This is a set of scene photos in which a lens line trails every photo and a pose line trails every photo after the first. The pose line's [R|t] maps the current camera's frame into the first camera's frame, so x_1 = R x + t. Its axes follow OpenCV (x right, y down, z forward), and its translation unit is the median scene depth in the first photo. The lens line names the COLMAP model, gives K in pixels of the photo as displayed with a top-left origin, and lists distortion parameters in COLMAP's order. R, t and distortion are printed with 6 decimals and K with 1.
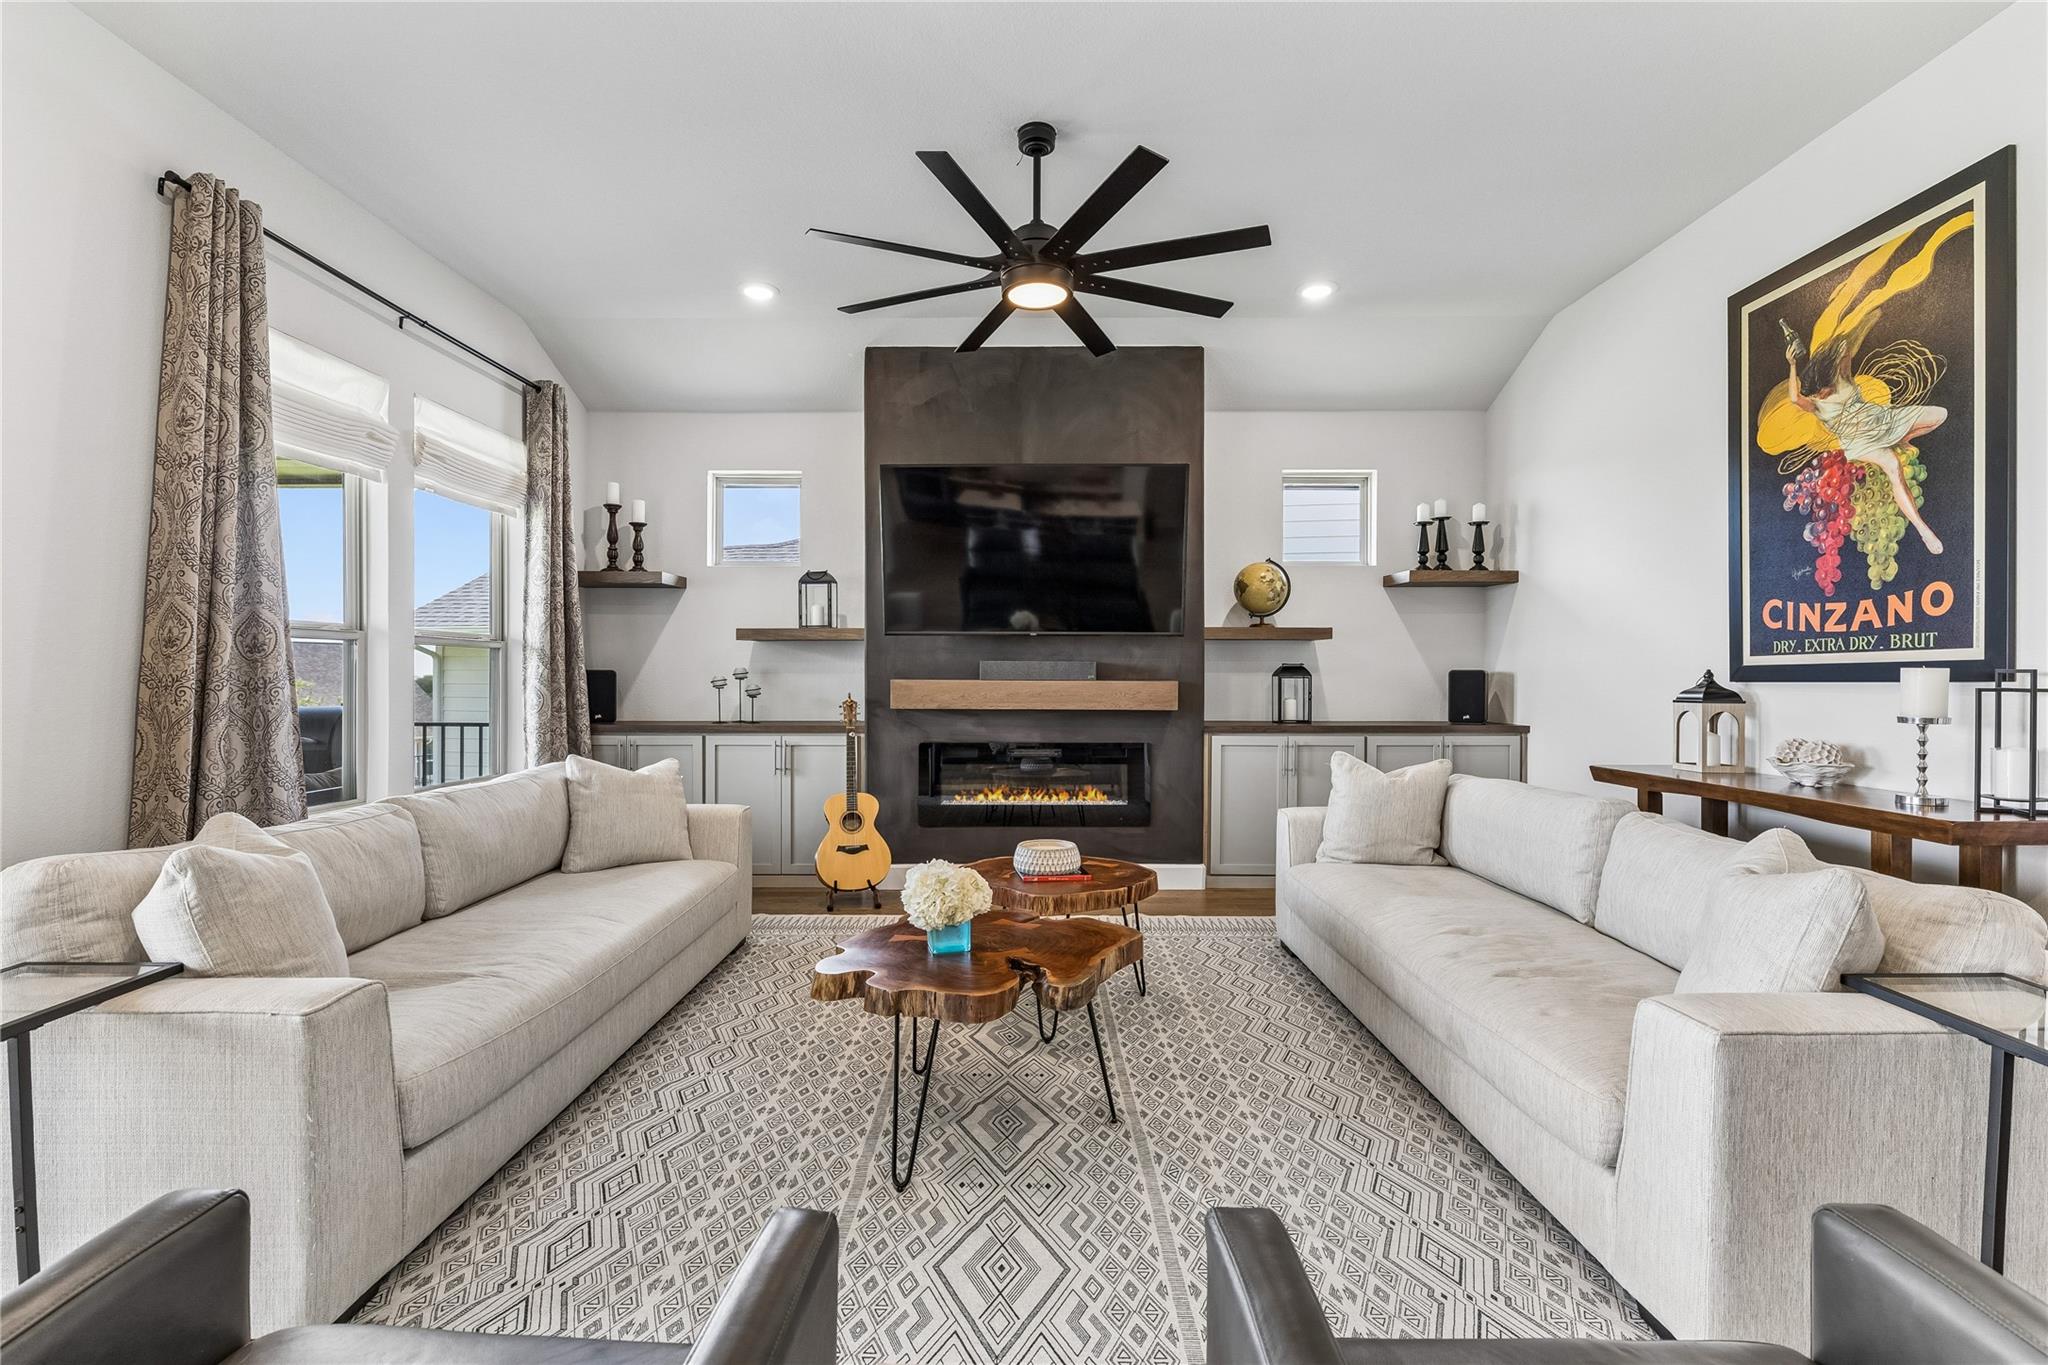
lens RADIAL K [[924.3, 0, 1030.1], [0, 924.3, 688.3], [0, 0, 1]] dist [0.003840, 0.001588]
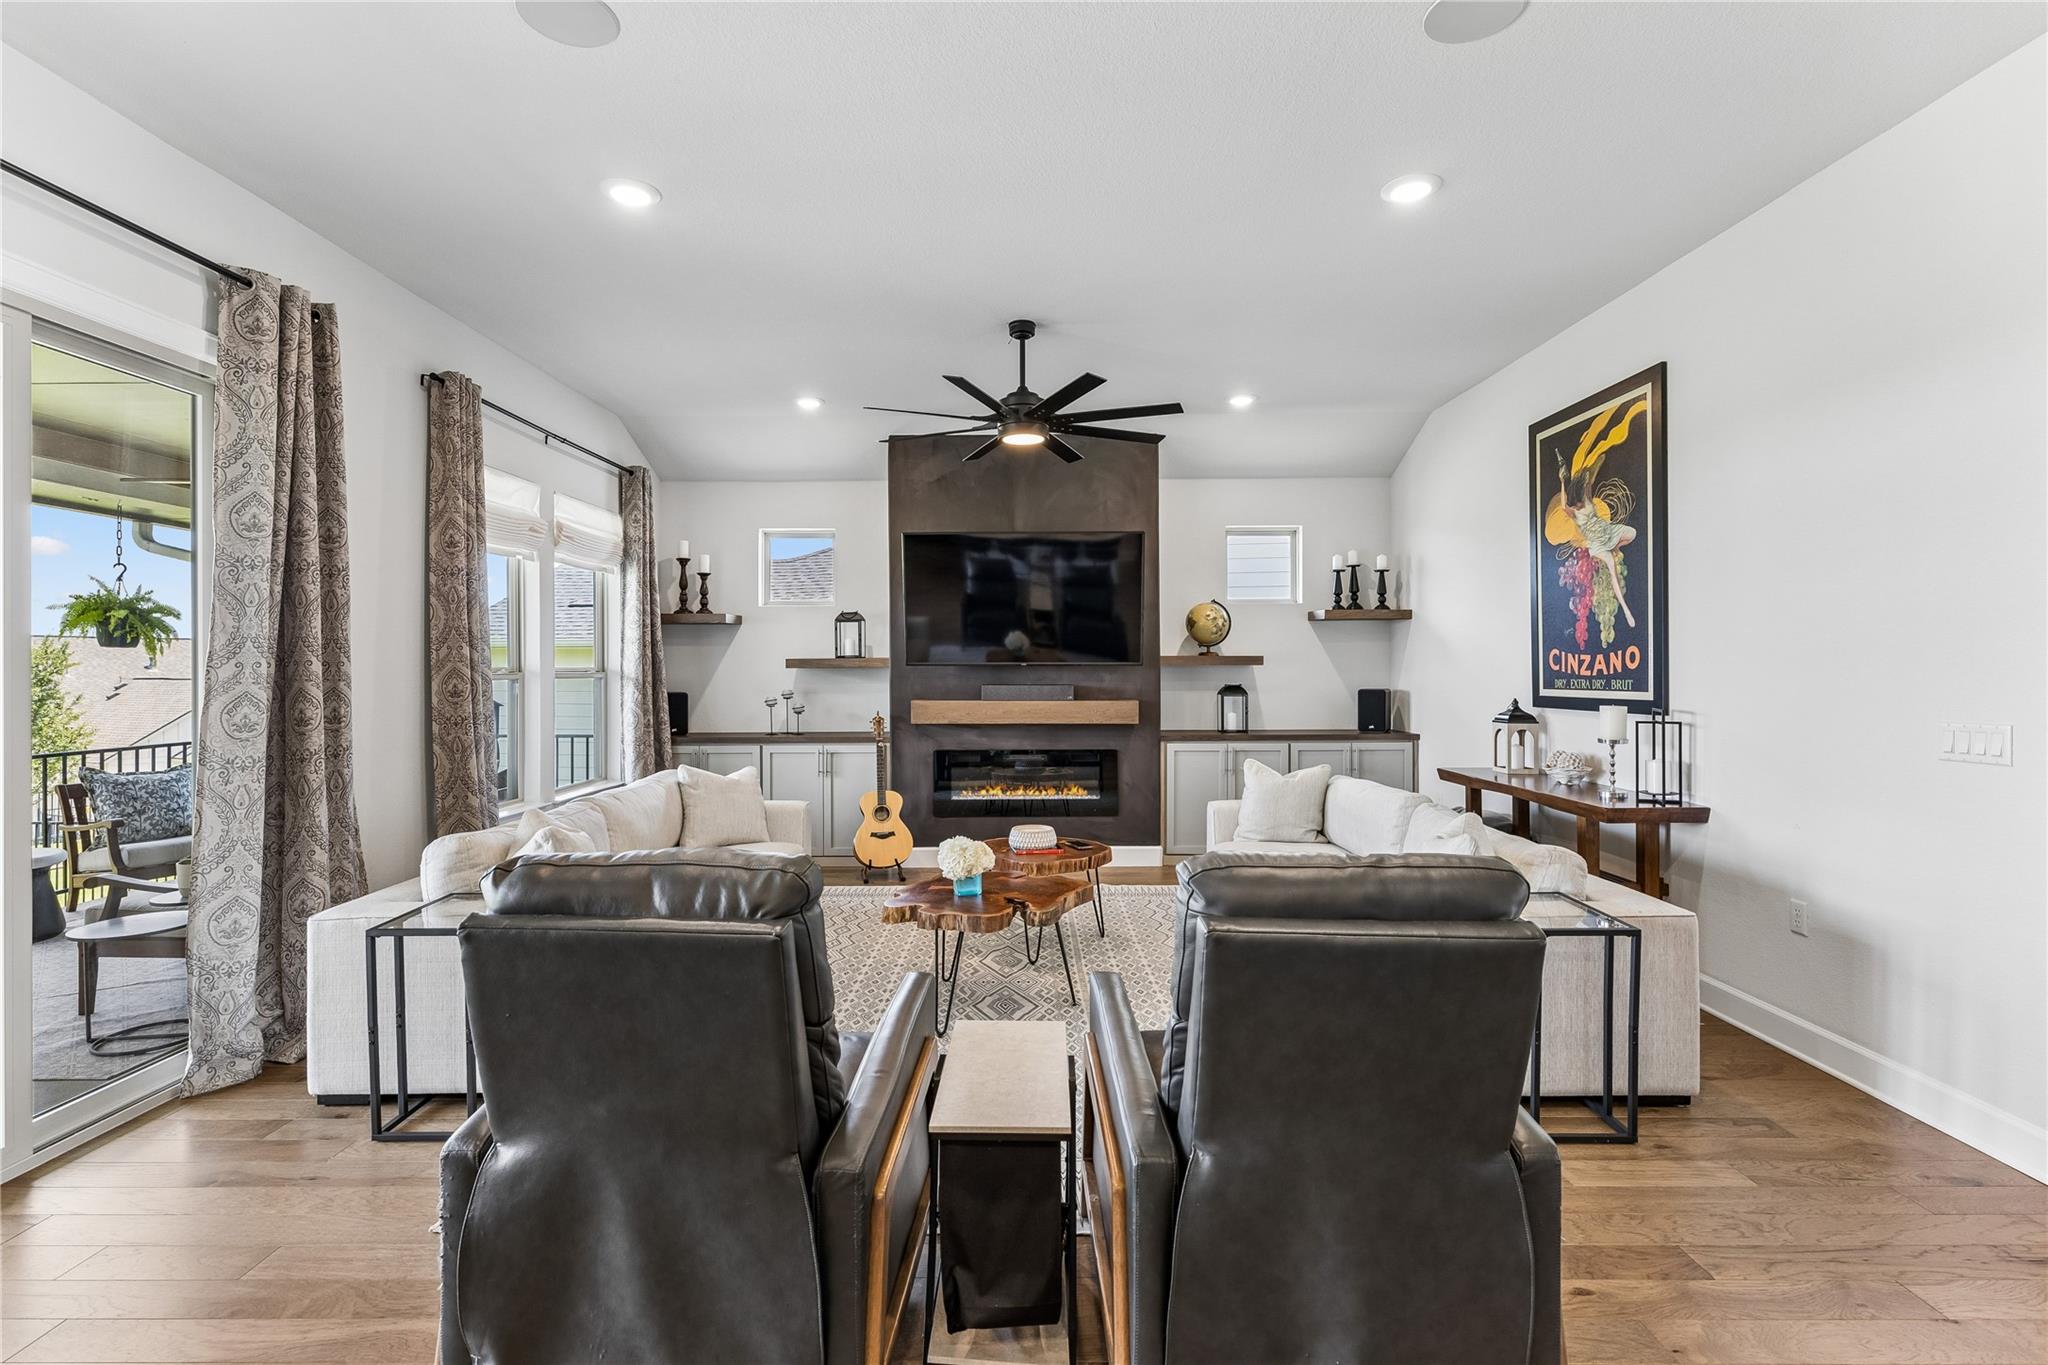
lens RADIAL K [[924.3, 0, 1017.3], [0, 924.3, 677.7], [0, 0, 1]] dist [0.003840, 0.001588]
pose [[0.999934, -0.006657, -0.009345, 0.007905], [0.006623, 0.999971, -0.003688, -0.044858], [0.009369, 0.003626, 0.999950, -0.332134]]
